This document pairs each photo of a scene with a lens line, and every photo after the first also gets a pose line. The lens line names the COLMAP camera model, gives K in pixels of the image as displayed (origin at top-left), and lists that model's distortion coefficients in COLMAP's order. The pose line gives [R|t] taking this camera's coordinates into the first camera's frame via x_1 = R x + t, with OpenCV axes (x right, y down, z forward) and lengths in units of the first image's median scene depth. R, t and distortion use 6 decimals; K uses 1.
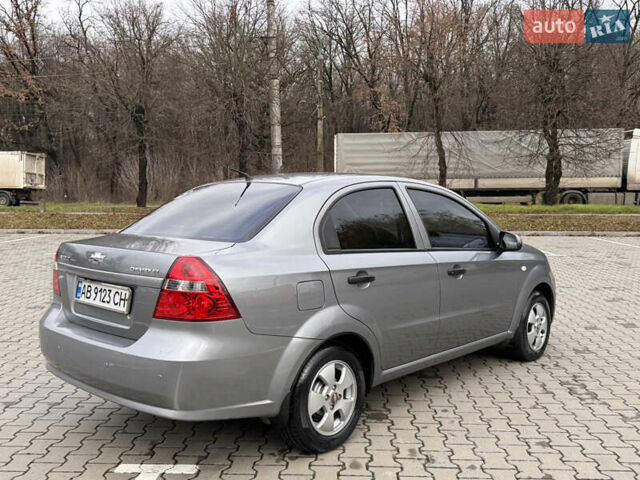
lens RADIAL K [[638.4, 0, 317.5], [0, 638.4, 245.3], [0, 0, 1]] dist [0.053983, 0.000000]
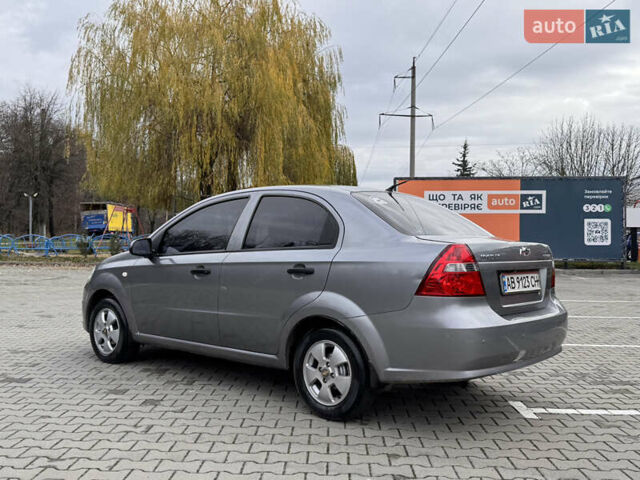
lens RADIAL K [[638.4, 0, 315.6], [0, 638.4, 239.2], [0, 0, 1]] dist [0.053983, 0.000000]
pose [[-0.019291, 0.000772, 0.999814, -1.459429], [0.073438, 0.997300, 0.000647, -0.029957], [-0.997113, 0.073437, -0.019296, 1.342901]]
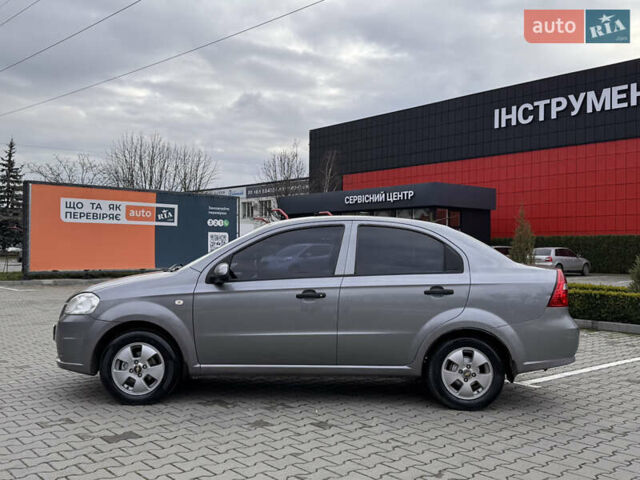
lens RADIAL K [[638.4, 0, 310.4], [0, 638.4, 240.8], [0, 0, 1]] dist [0.053983, 0.000000]
pose [[-0.690080, 0.000033, 0.723733, -1.115214], [0.041185, 0.998381, 0.039225, -0.154459], [-0.722560, 0.056875, -0.688965, 2.531634]]
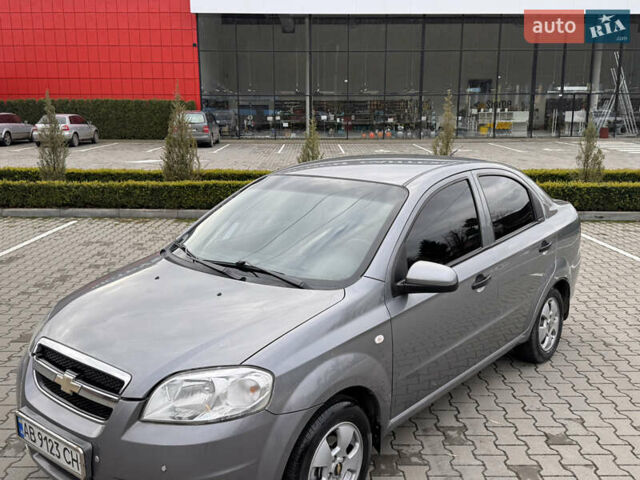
lens RADIAL K [[638.4, 0, 325.0], [0, 638.4, 242.4], [0, 0, 1]] dist [0.053983, 0.000000]
pose [[-0.997793, 0.010760, -0.065523, 0.233213], [-0.008036, 0.959961, 0.280017, -0.337689], [0.065913, 0.279926, -0.957756, 2.549325]]
